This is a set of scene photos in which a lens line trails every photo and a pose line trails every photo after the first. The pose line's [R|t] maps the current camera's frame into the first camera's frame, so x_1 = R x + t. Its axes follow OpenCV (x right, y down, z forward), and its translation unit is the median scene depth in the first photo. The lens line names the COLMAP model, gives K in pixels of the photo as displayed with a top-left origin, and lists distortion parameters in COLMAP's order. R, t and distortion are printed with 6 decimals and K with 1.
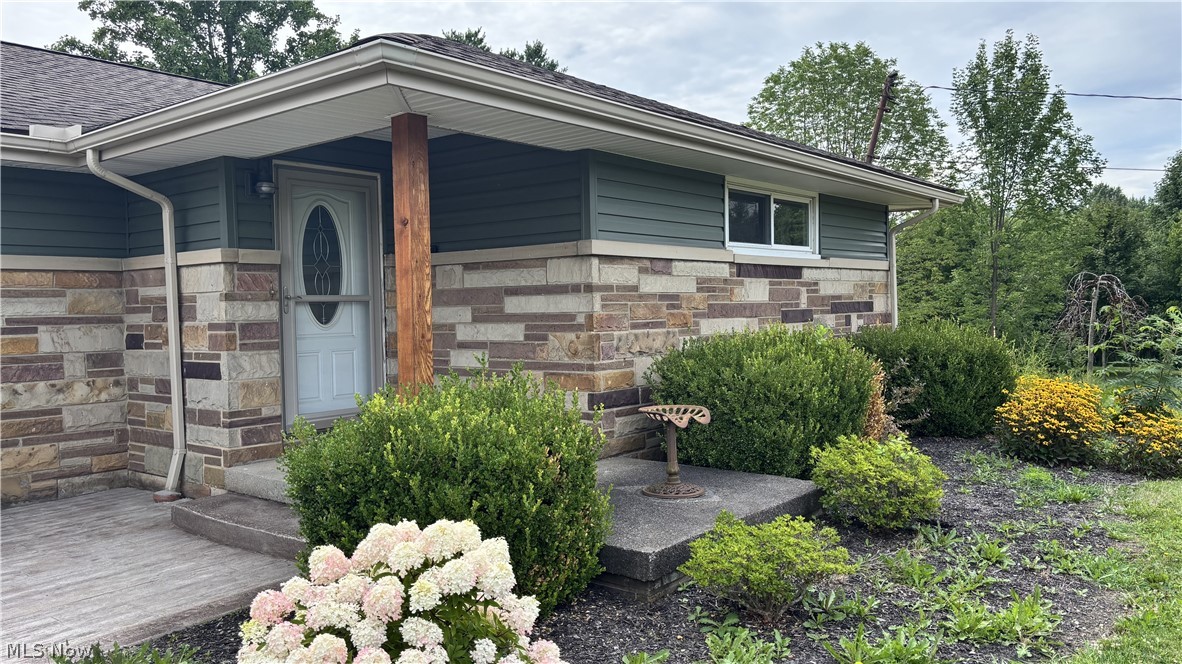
lens RADIAL K [[885.8, 0, 585.5], [0, 885.8, 314.7], [0, 0, 1]] dist [0.092478, -0.076537]
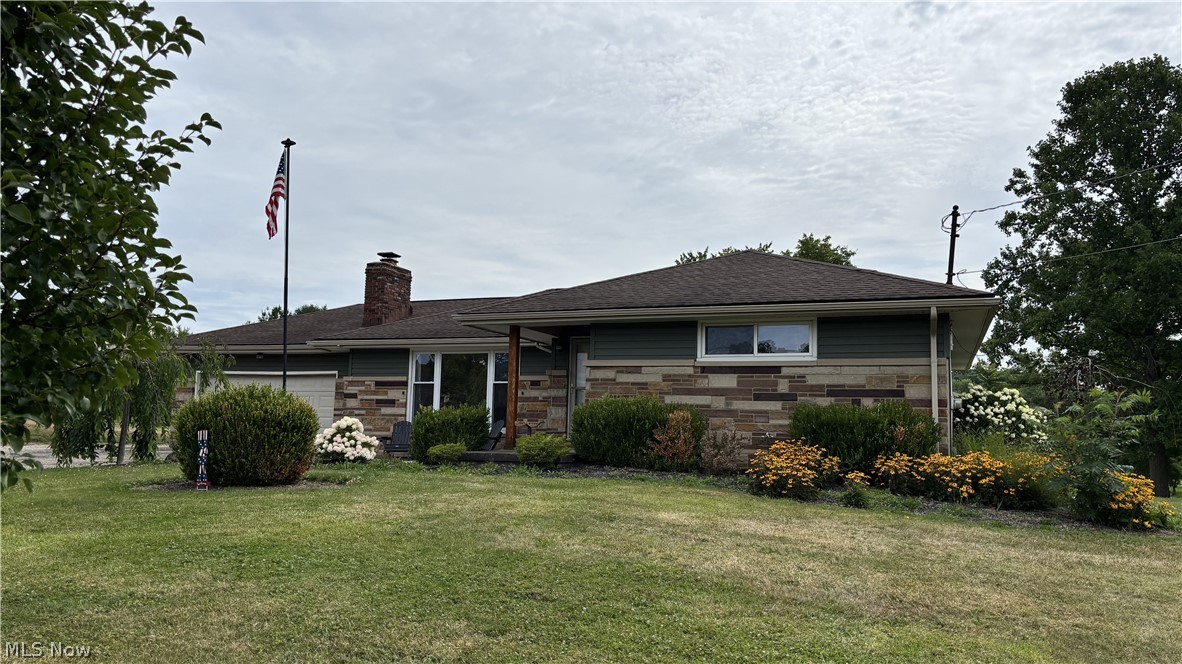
lens RADIAL K [[919.7, 0, 623.2], [0, 919.7, 332.1], [0, 0, 1]] dist [0.181681, -0.000413]
pose [[0.317738, -0.080717, -0.944737, 2.241978], [-0.037395, 0.994528, -0.097548, 0.075281], [0.947441, 0.066323, 0.312981, 0.274748]]
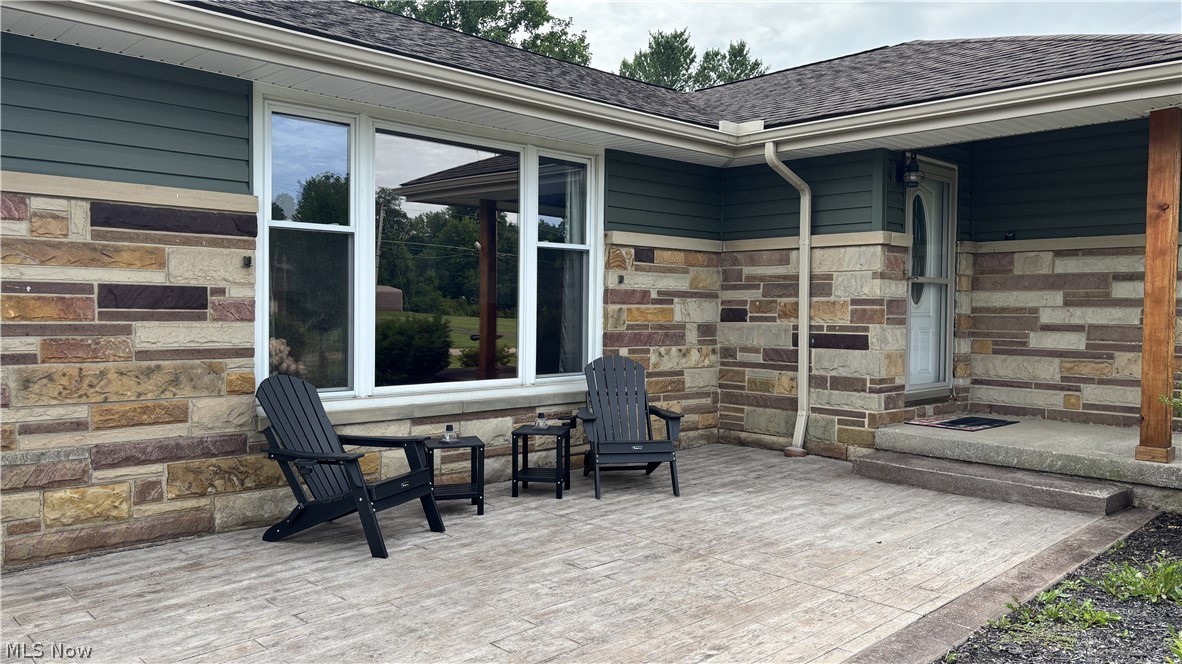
lens RADIAL K [[885.1, 0, 591.0], [0, 885.1, 332.0], [0, 0, 1]] dist [0.048081, -0.079686]
pose [[0.991053, 0.033377, -0.129231, -0.552643], [-0.030889, 0.999298, 0.021211, 0.034519], [0.129848, -0.017030, 0.991388, -0.123609]]
